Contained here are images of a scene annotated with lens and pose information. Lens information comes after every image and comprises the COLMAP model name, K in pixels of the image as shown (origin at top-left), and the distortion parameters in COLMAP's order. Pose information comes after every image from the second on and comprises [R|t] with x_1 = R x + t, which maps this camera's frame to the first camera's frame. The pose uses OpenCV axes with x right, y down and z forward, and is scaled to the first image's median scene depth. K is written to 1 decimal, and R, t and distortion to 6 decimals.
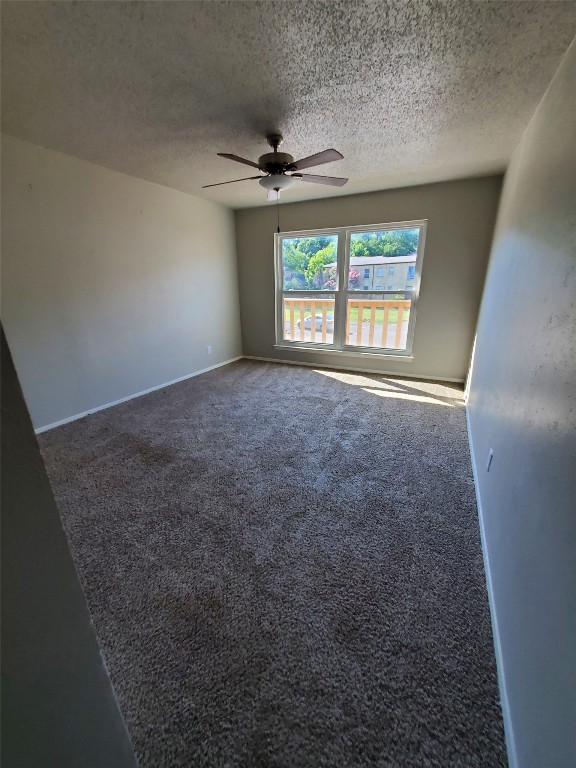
lens RADIAL K [[303.0, 0, 288.0], [0, 303.0, 384.0], [0, 0, 1]] dist [0.000548, 0.000057]
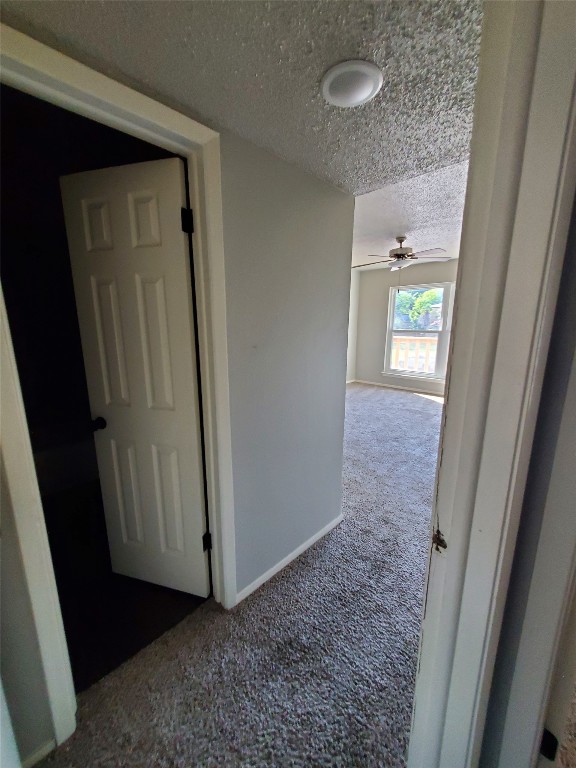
lens RADIAL K [[303.0, 0, 288.0], [0, 303.0, 384.0], [0, 0, 1]] dist [0.000548, 0.000057]
pose [[0.949704, 0.074814, -0.304080, -0.039717], [-0.110111, 0.988813, -0.100617, 0.111926], [0.293151, 0.129039, 0.947318, -0.364045]]
